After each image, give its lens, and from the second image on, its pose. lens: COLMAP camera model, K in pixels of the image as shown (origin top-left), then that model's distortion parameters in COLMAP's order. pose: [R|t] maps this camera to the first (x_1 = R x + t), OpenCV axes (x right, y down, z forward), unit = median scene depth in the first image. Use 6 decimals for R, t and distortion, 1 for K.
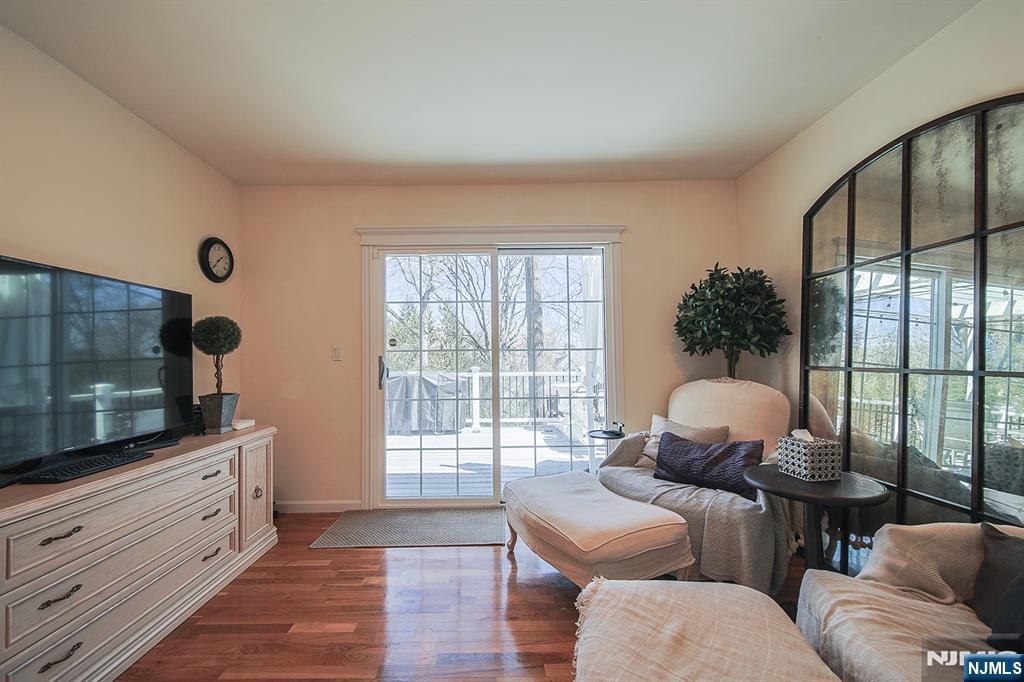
lens RADIAL K [[375.3, 0, 506.0], [0, 375.3, 342.3], [0, 0, 1]] dist [-0.001157, -0.000254]
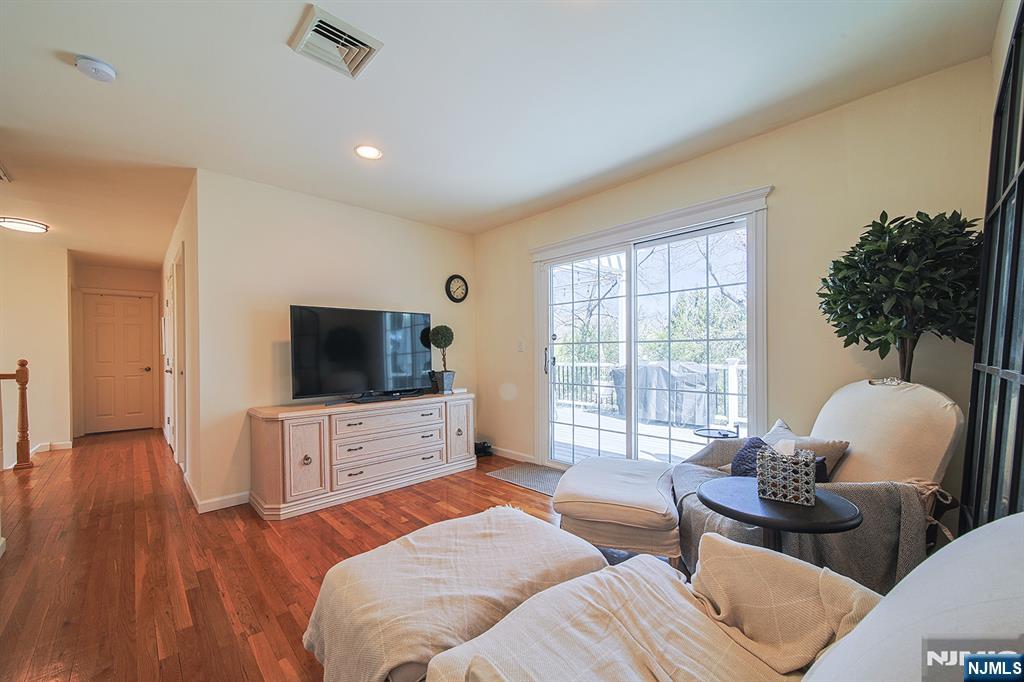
lens RADIAL K [[397.3, 0, 516.8], [0, 397.3, 345.2], [0, 0, 1]] dist [0.001614, 0.000032]
pose [[0.693541, -0.007356, -0.720379, 0.630970], [0.034279, 0.999152, 0.022799, -0.006980], [0.719601, -0.040506, 0.693206, -0.004217]]
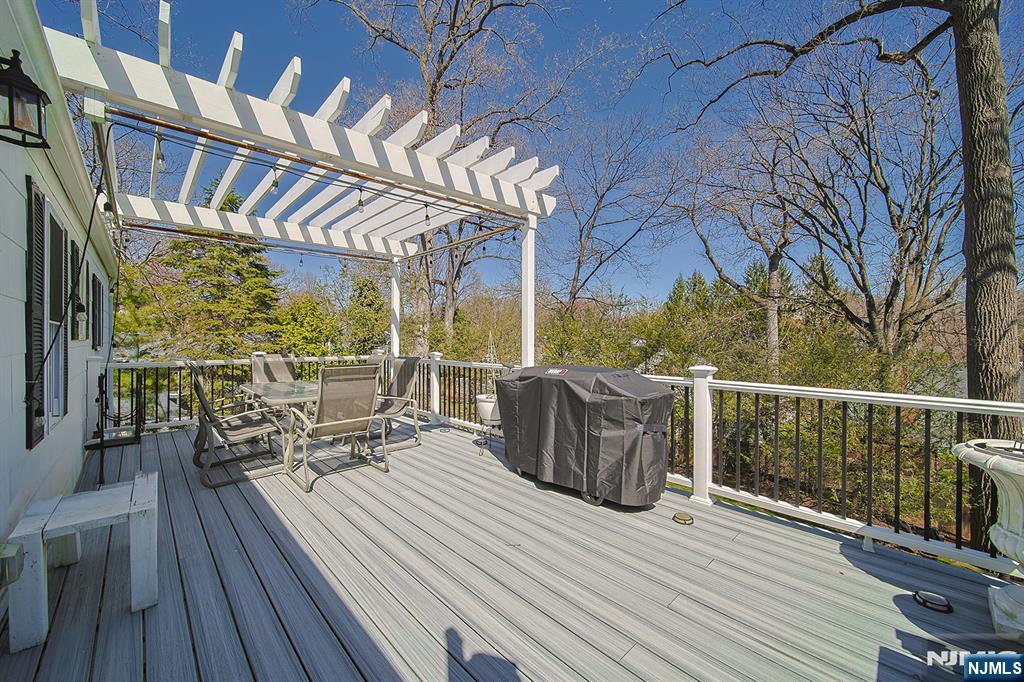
lens RADIAL K [[397.3, 0, 506.0], [0, 397.3, 336.2], [0, 0, 1]] dist [0.001614, 0.000032]
pose [[0.680832, 0.009234, -0.732381, 0.273096], [0.027145, 0.998915, 0.037829, 0.020729], [0.731936, -0.045636, 0.679843, 1.369944]]
